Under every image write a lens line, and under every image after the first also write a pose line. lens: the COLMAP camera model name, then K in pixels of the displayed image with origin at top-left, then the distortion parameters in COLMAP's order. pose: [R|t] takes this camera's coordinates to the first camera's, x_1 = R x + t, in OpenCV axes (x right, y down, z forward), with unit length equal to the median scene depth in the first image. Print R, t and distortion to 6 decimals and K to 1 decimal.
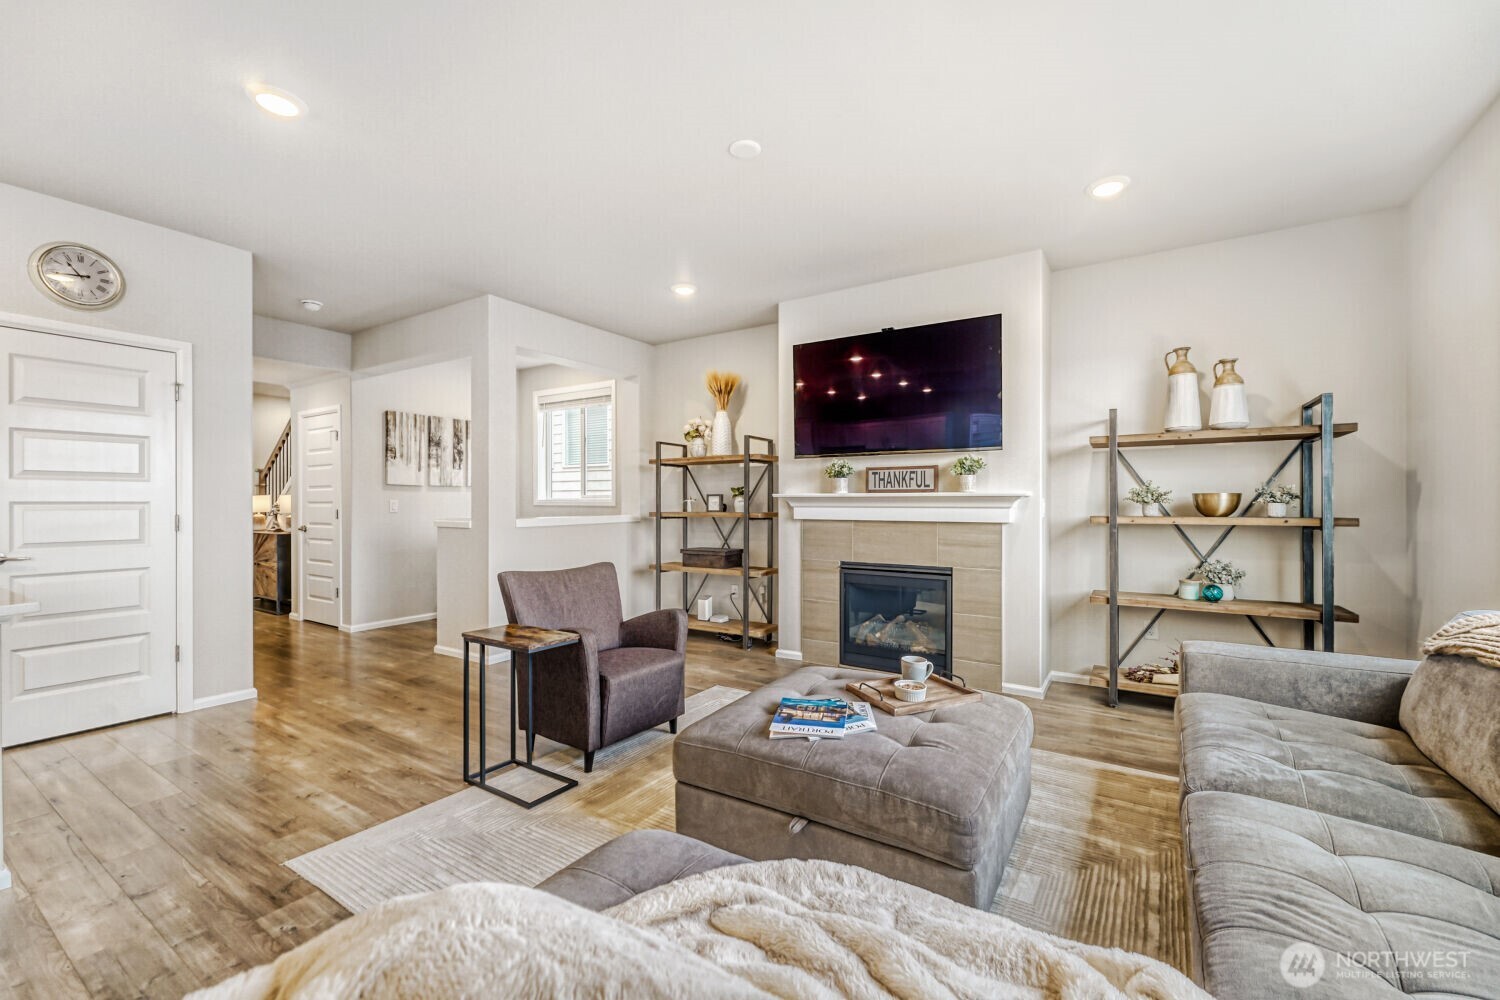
lens RADIAL K [[610.3, 0, 752.5], [0, 610.3, 507.9], [0, 0, 1]] dist [-0.008759, 0.000223]
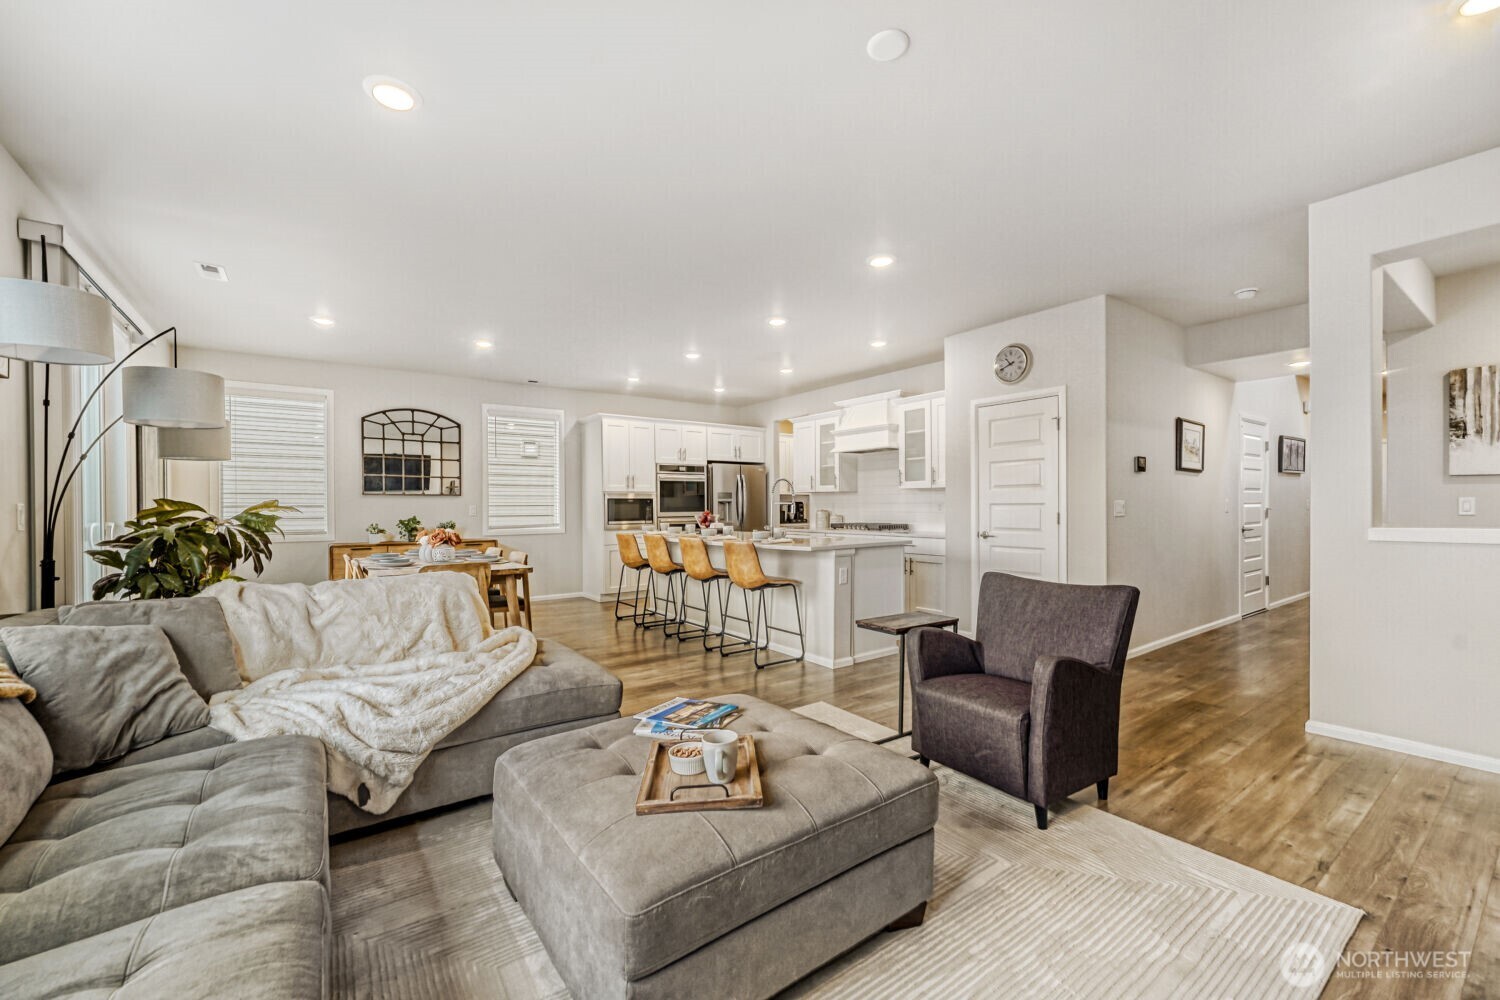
lens RADIAL K [[610.3, 0, 752.5], [0, 610.3, 507.9], [0, 0, 1]] dist [-0.008759, 0.000223]
pose [[-0.368153, 0.005479, -0.929749, 0.450258], [-0.001112, 0.999979, 0.006334, -0.005460], [0.929765, 0.003366, -0.368139, 0.656627]]
